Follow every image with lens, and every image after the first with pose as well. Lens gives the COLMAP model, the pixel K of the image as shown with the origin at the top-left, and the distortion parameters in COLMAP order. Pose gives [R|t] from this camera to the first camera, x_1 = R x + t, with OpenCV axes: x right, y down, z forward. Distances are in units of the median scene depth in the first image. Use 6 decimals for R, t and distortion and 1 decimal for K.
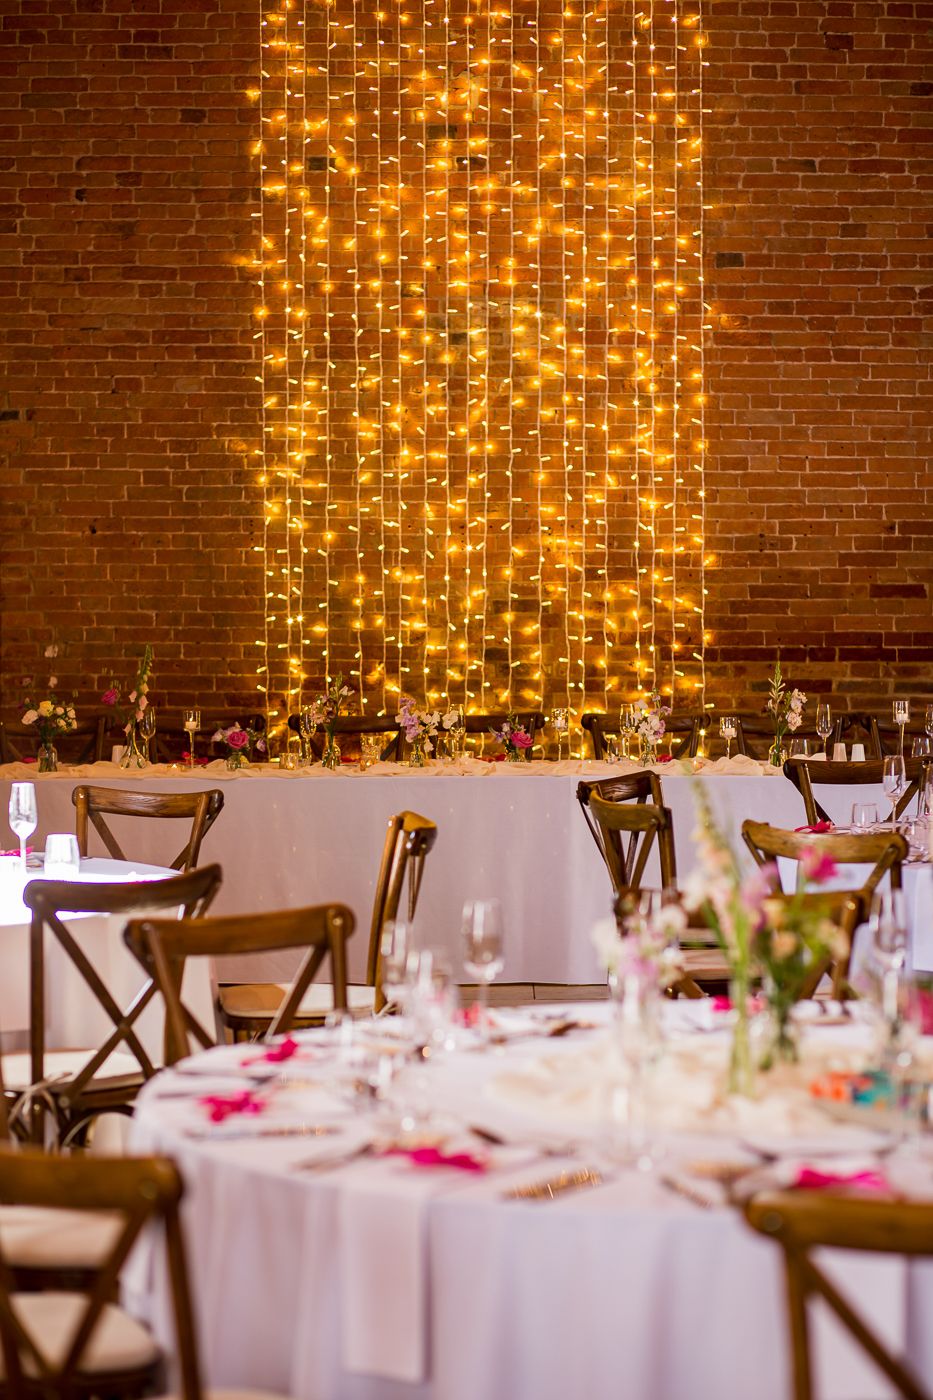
lens RADIAL K [[4943.6, 0, 466.5], [0, 4943.6, 700.0], [0, 0, 1]] dist [-0.209534, -4.102930]
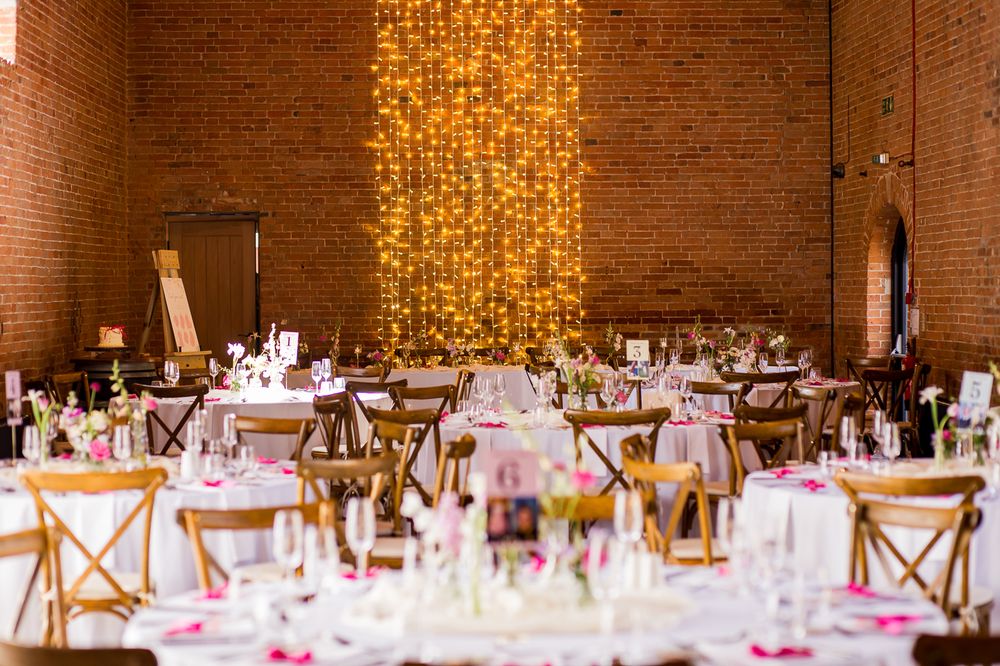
lens RADIAL K [[3531.2, 0, 500.0], [0, 3531.2, 333.0], [0, 0, 1]] dist [-0.209534, -4.102930]
pose [[0.999827, -0.007473, 0.017057, -0.014988], [0.007716, 0.999869, -0.014239, 0.018280], [-0.016948, 0.014368, 0.999753, -0.575891]]
